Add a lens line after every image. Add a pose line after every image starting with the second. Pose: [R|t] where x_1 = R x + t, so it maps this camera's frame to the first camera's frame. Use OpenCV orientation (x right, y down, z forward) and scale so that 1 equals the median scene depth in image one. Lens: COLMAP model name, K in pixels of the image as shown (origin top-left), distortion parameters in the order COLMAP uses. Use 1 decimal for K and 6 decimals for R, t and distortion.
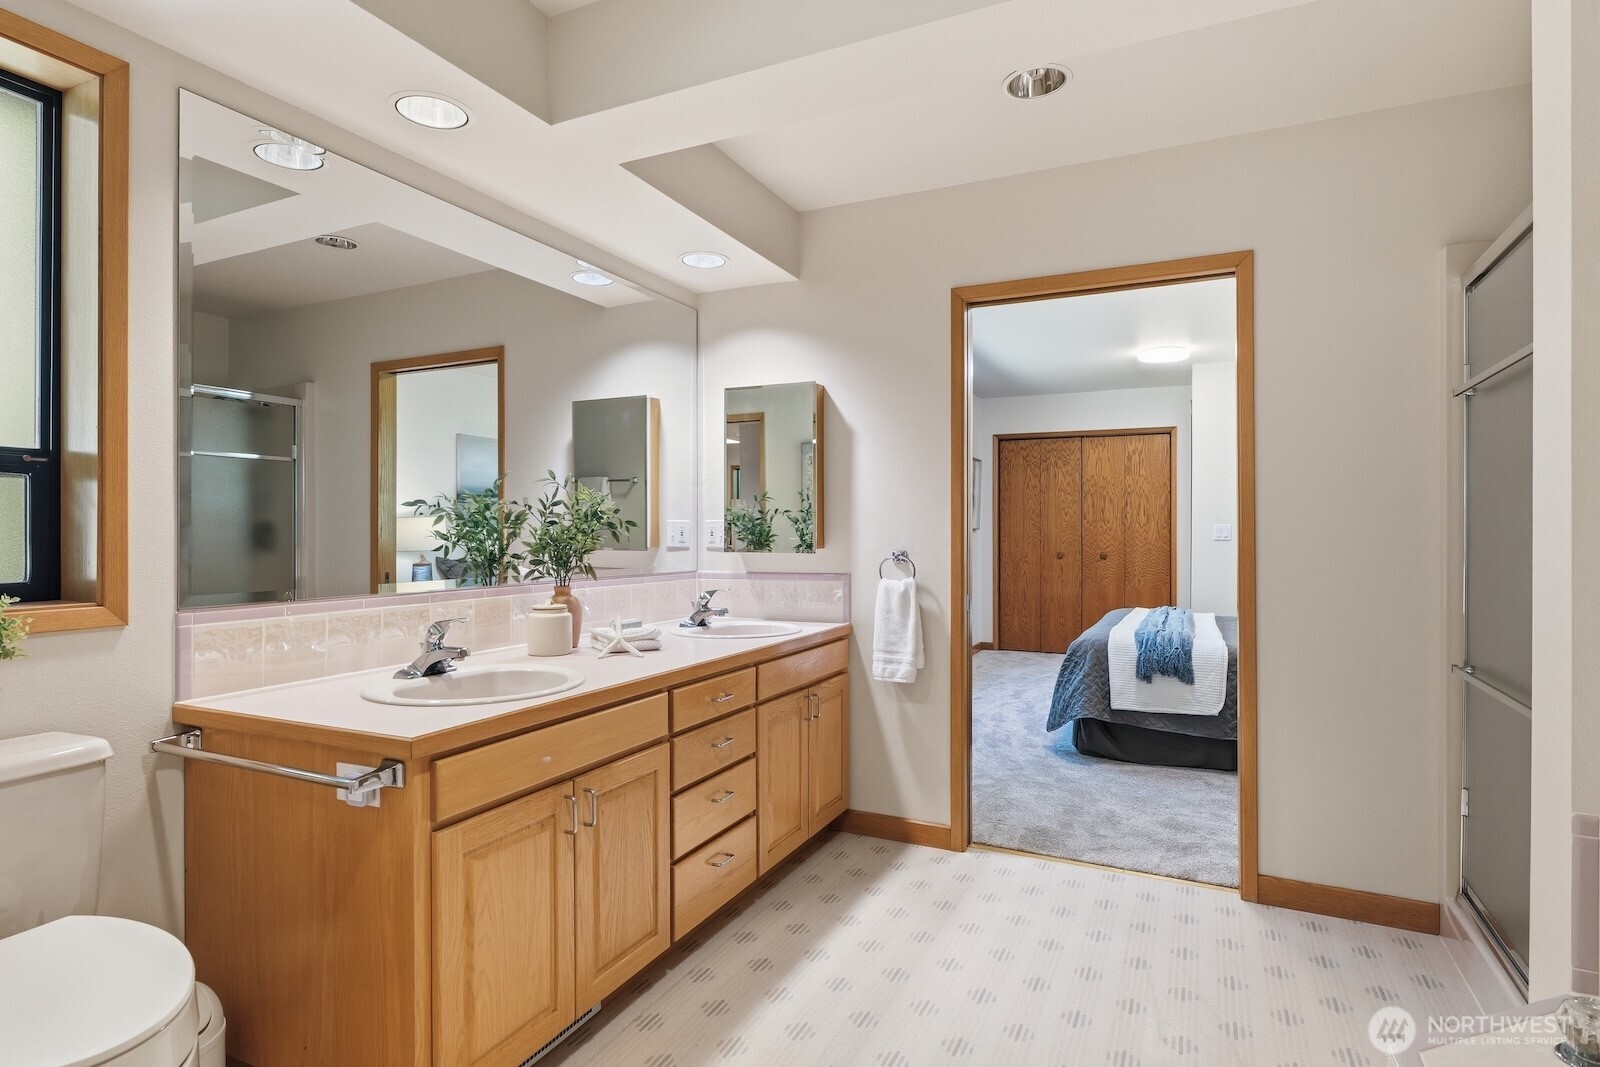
lens RADIAL K [[822.6, 0, 794.3], [0, 822.6, 525.5], [0, 0, 1]] dist [0.006386, 0.001243]
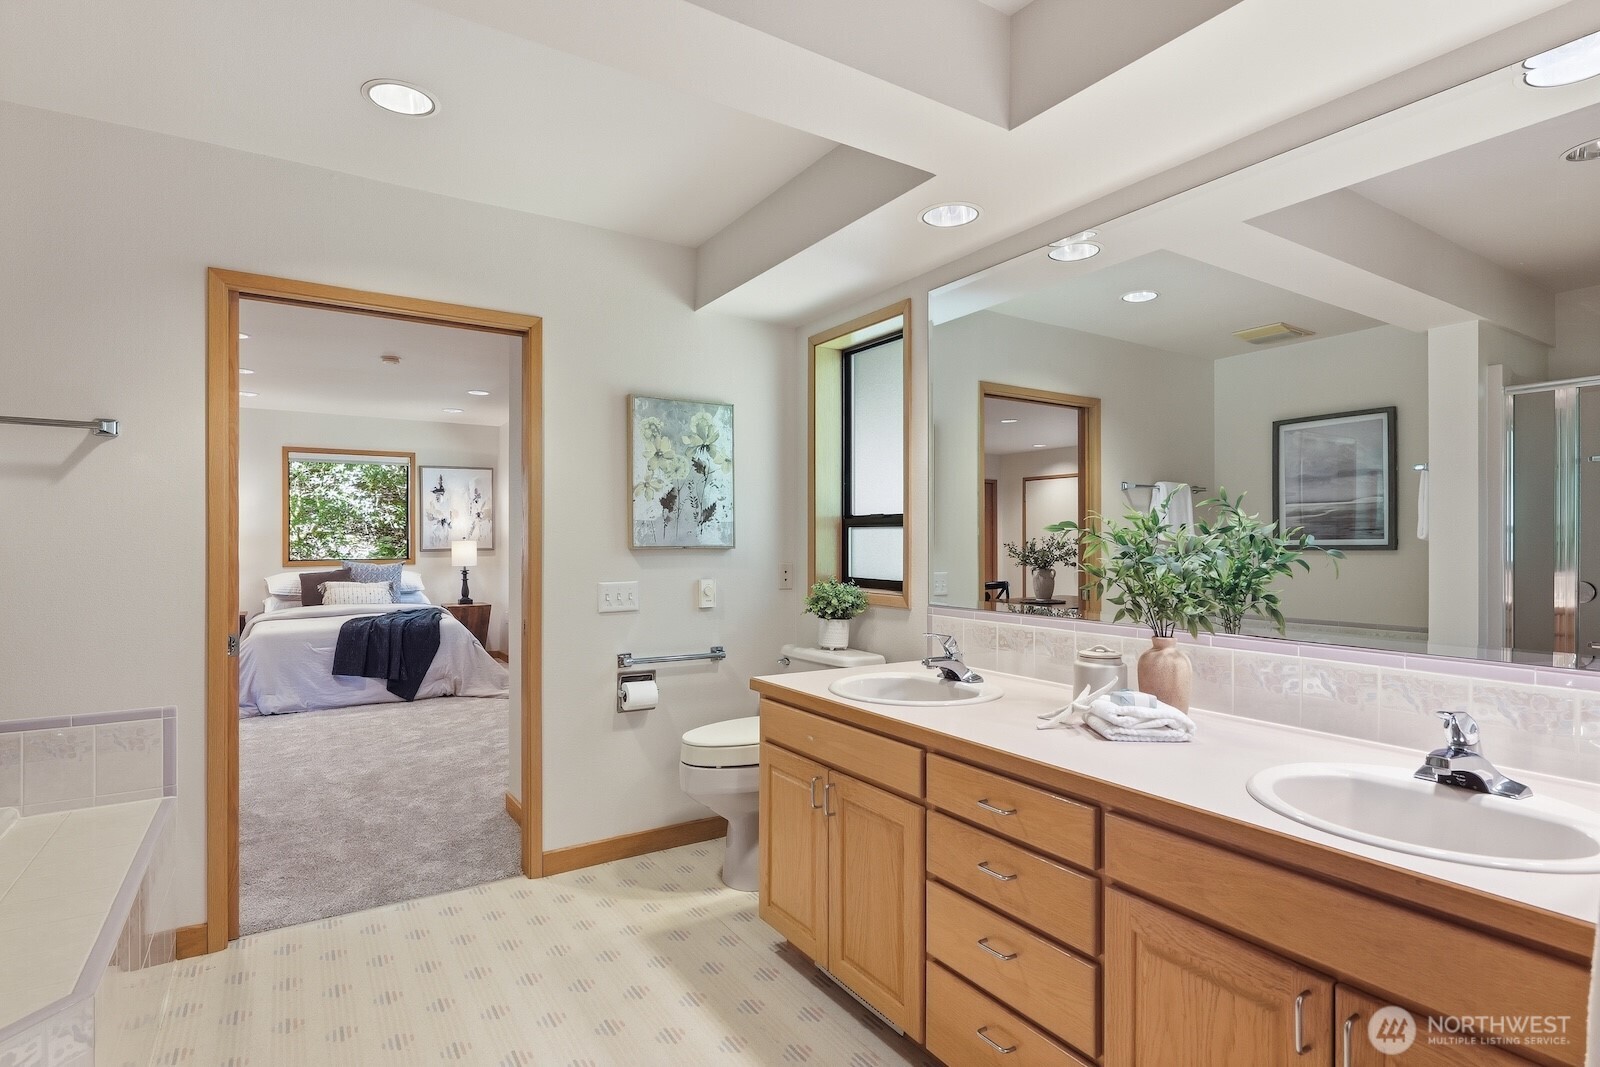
lens RADIAL K [[822.6, 0, 797.2], [0, 822.6, 540.9], [0, 0, 1]] dist [0.006386, 0.001243]
pose [[-0.512787, -0.000514, -0.858515, 0.703418], [-0.003589, 0.999992, 0.001545, -0.023157], [0.858508, 0.003873, -0.512785, 1.407251]]
